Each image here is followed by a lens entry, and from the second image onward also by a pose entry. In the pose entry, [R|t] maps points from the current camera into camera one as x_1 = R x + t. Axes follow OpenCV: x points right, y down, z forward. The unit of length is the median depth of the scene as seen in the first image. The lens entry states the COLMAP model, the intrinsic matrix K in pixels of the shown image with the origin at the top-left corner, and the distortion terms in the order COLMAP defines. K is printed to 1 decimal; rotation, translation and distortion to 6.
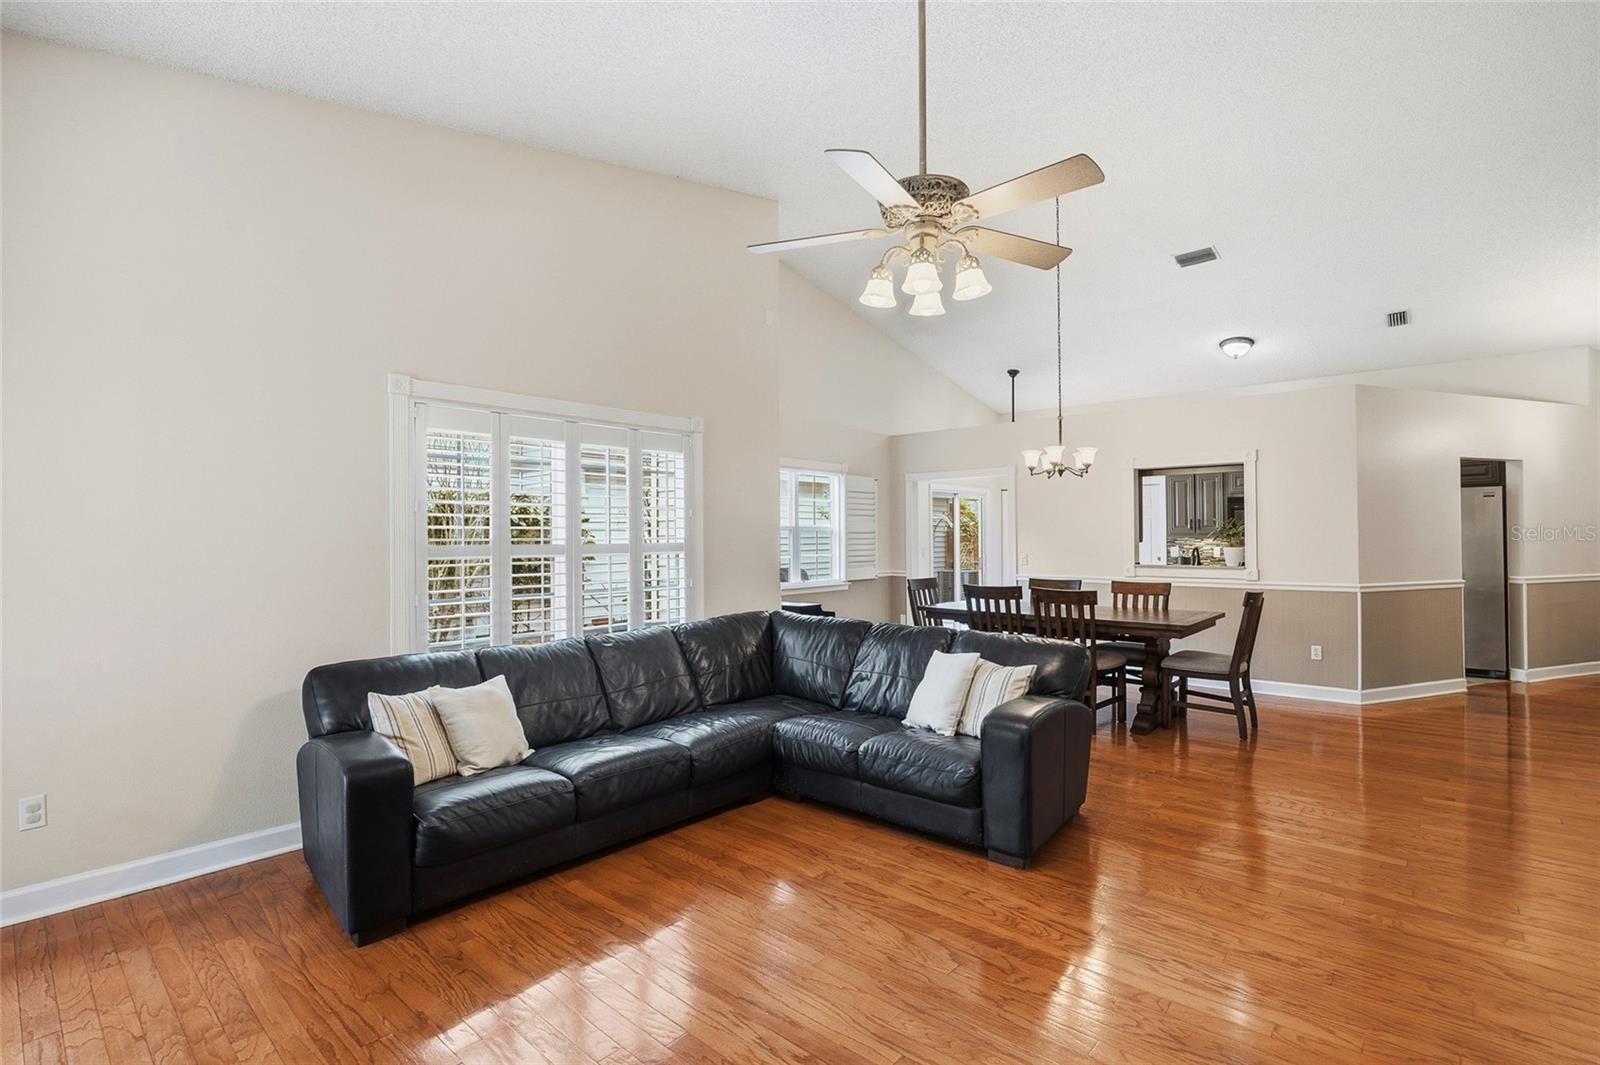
lens RADIAL K [[744.9, 0, 800.0], [0, 744.9, 532.5], [0, 0, 1]] dist [-0.000486, 0.000066]
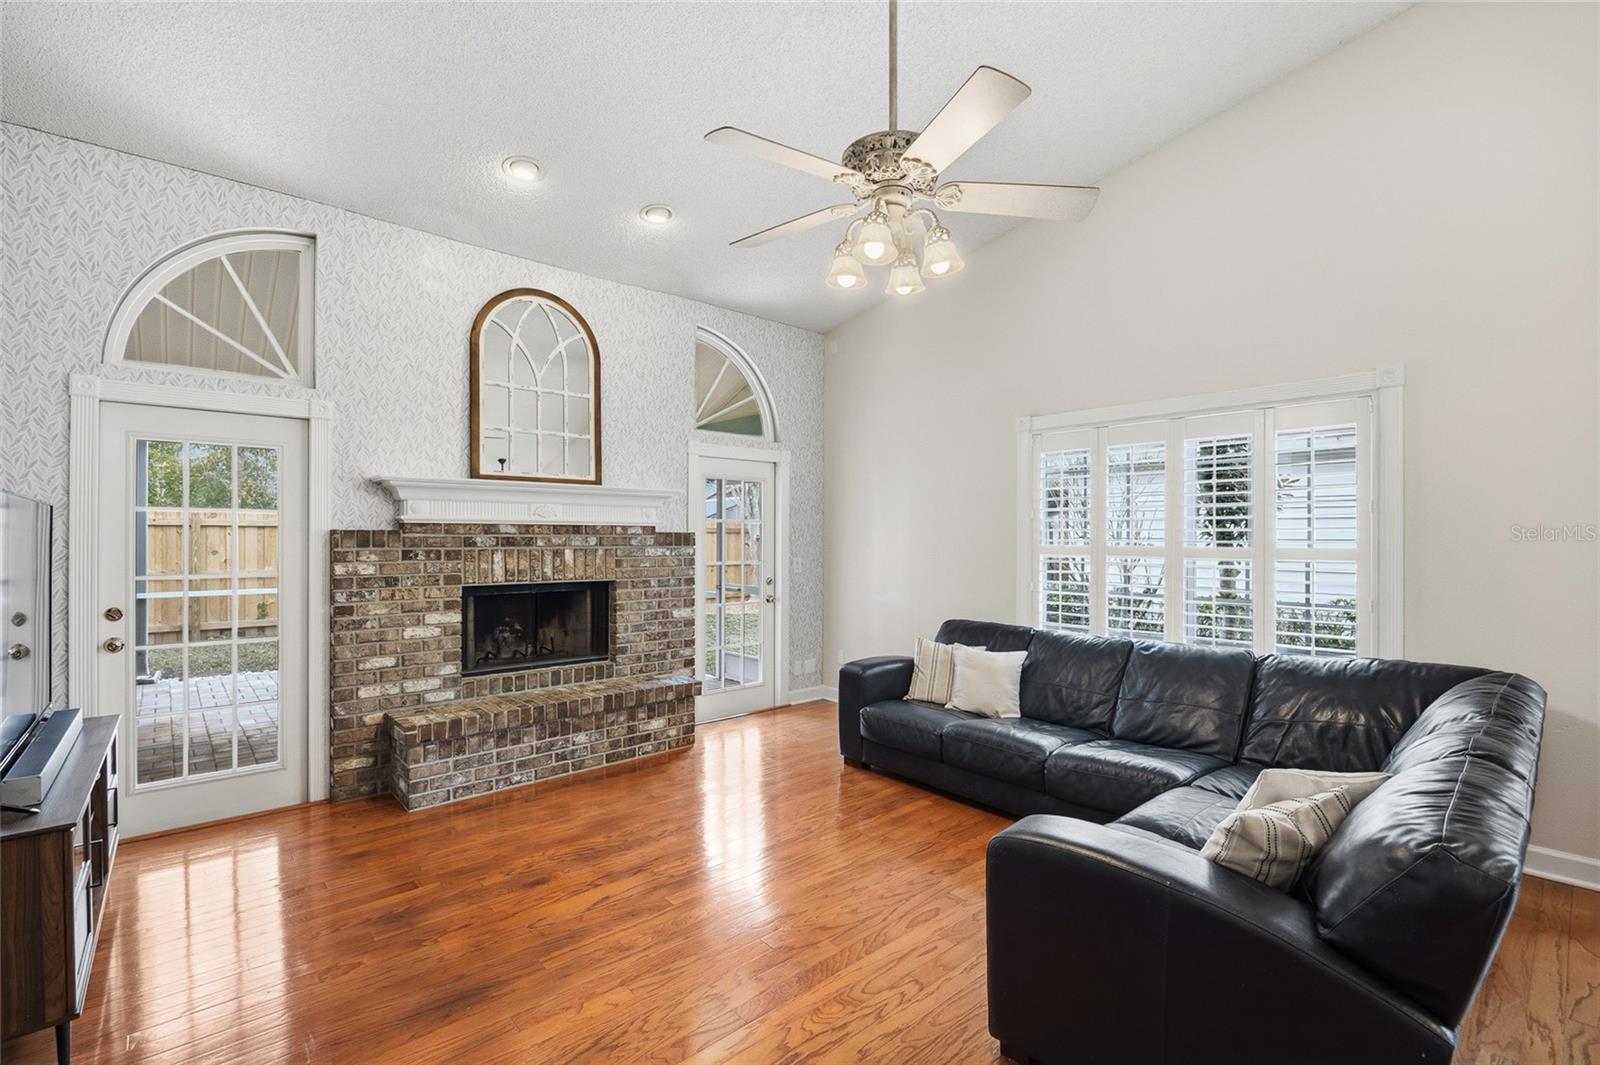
lens RADIAL K [[714.3, 0, 807.3], [0, 714.3, 536.1], [0, 0, 1]] dist [-0.012863, -0.000431]
pose [[-0.118948, -0.000106, -0.992901, 0.748167], [0.001604, 0.999999, -0.000299, 0.002555], [0.992899, -0.001628, -0.118947, 0.729858]]
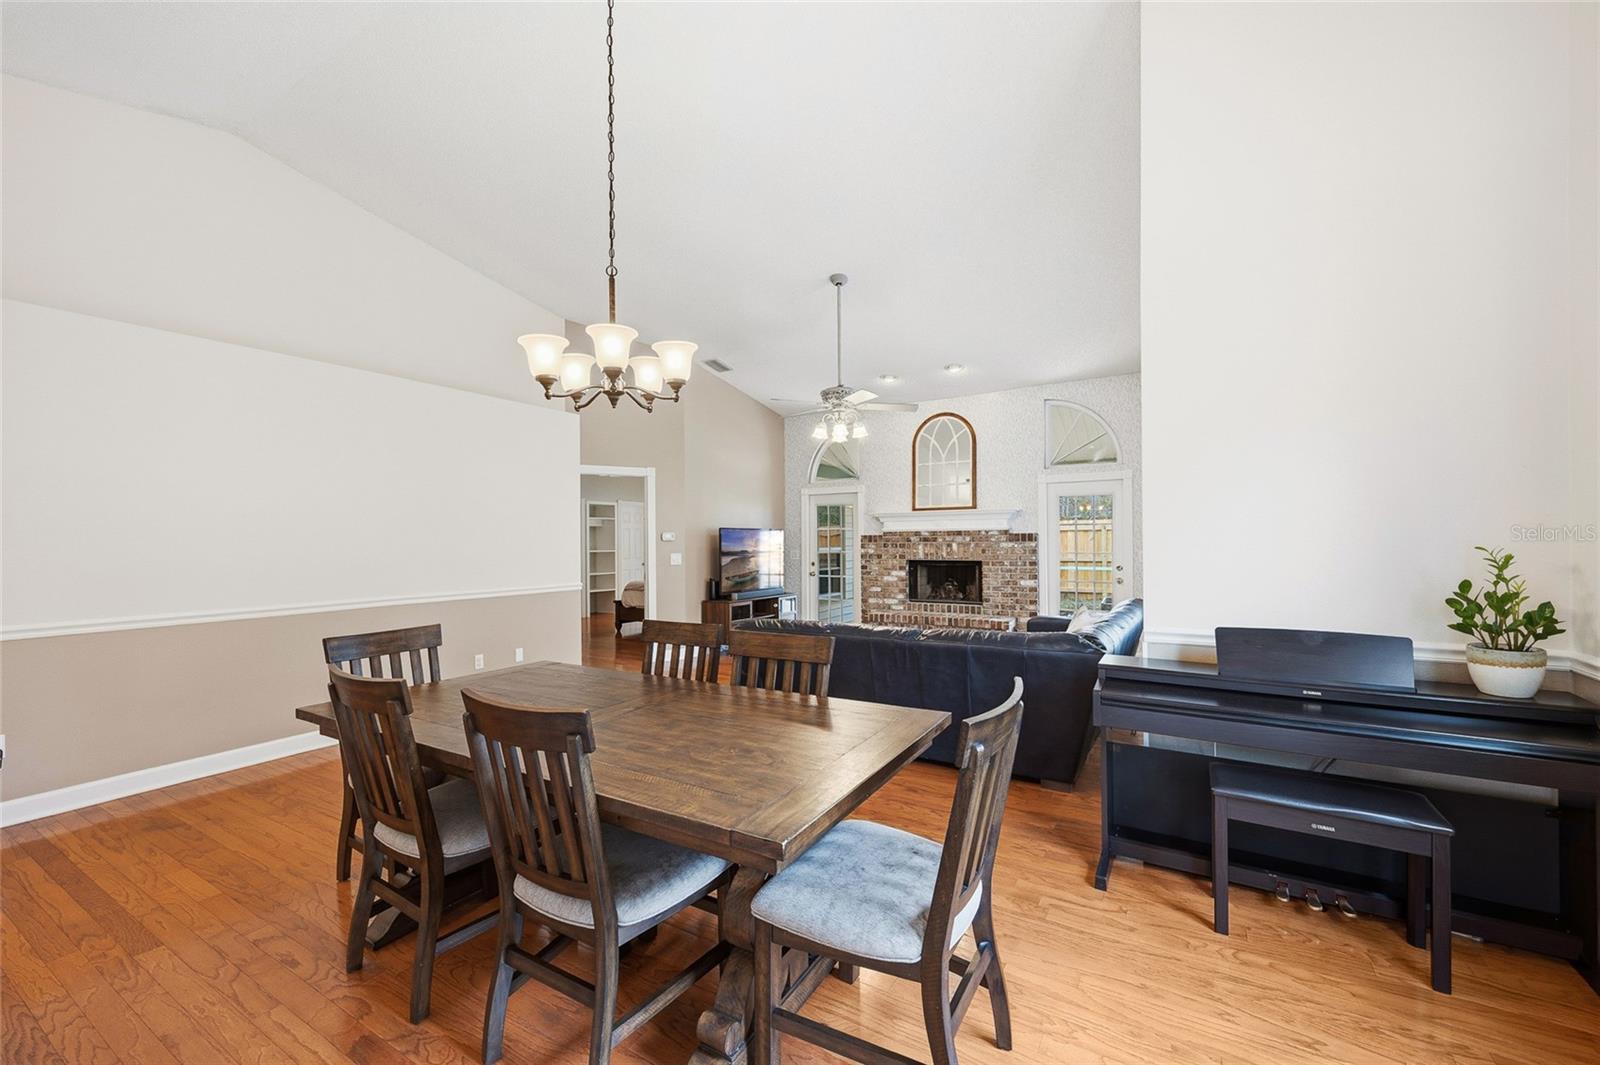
lens RADIAL K [[644.4, 0, 802.0], [0, 644.4, 540.4], [0, 0, 1]] dist [0.000062, -0.000054]
pose [[-0.983697, 0.011800, -0.179445, 0.472267], [0.012237, 0.999924, -0.001326, 0.010934], [0.179416, -0.003500, -0.983767, 2.146089]]
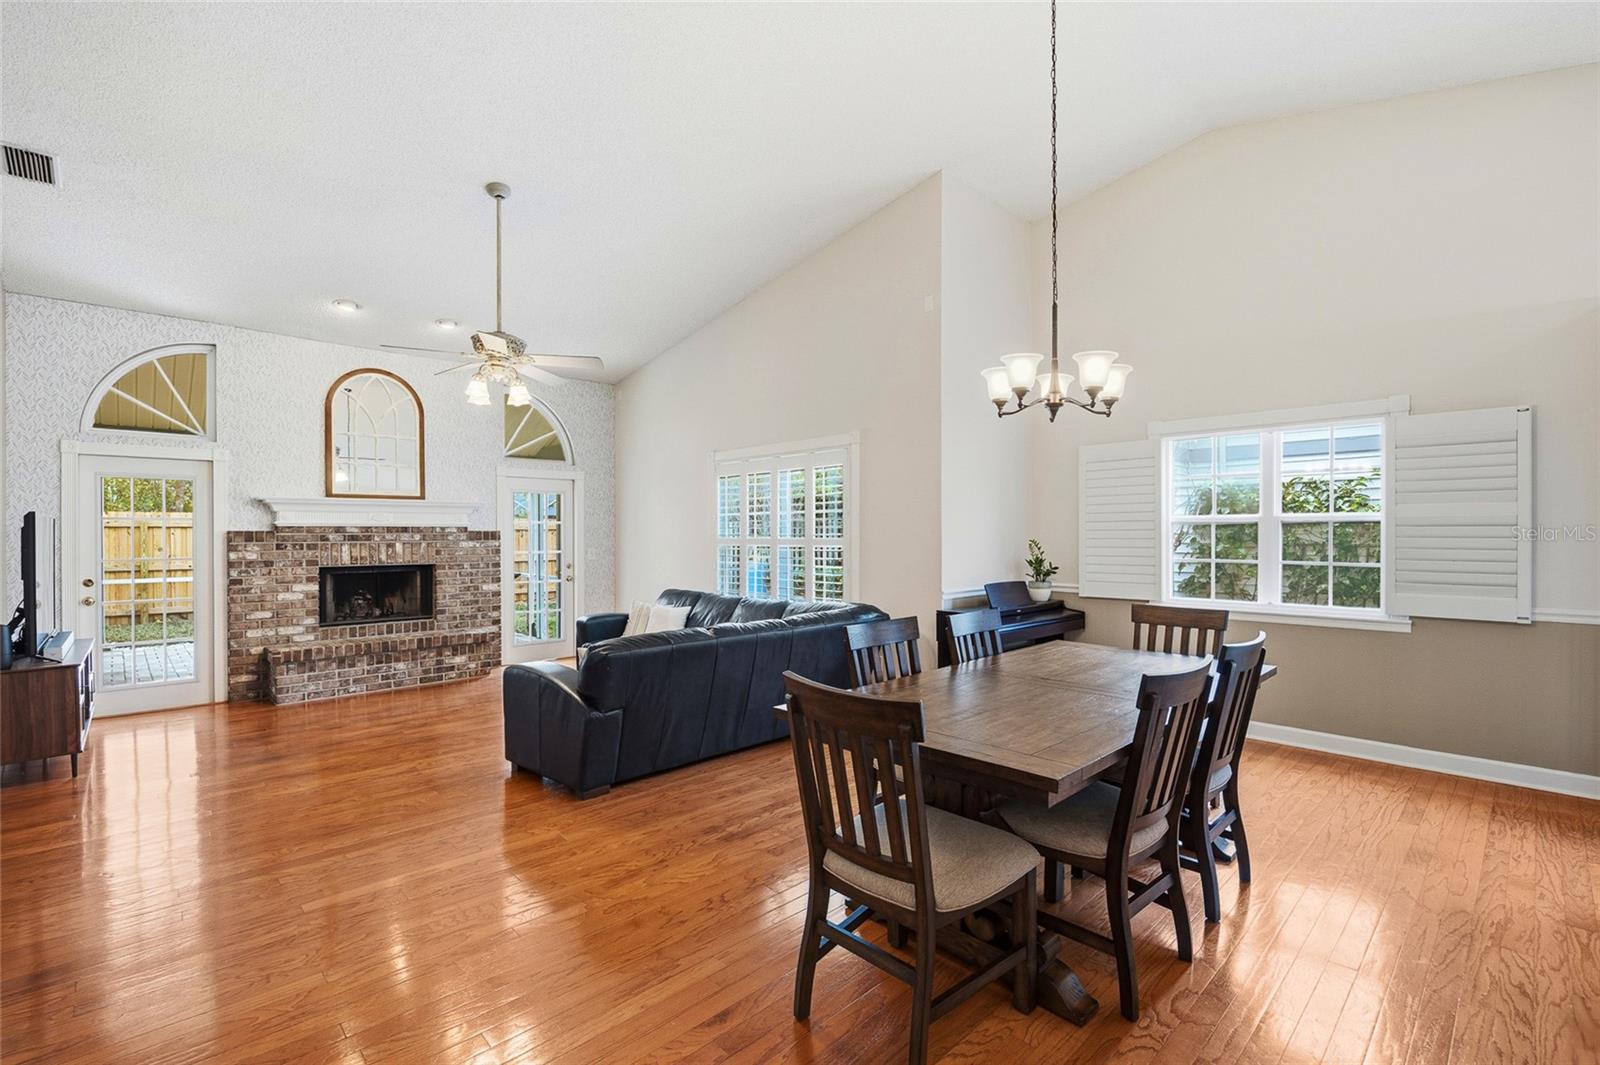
lens RADIAL K [[714.3, 0, 807.3], [0, 714.3, 536.1], [0, 0, 1]] dist [-0.012863, -0.000431]
pose [[-0.080848, 0.005997, -0.996708, 1.290467], [0.006919, 0.999961, 0.005455, 0.004193], [0.996702, -0.006455, -0.080887, 1.345617]]
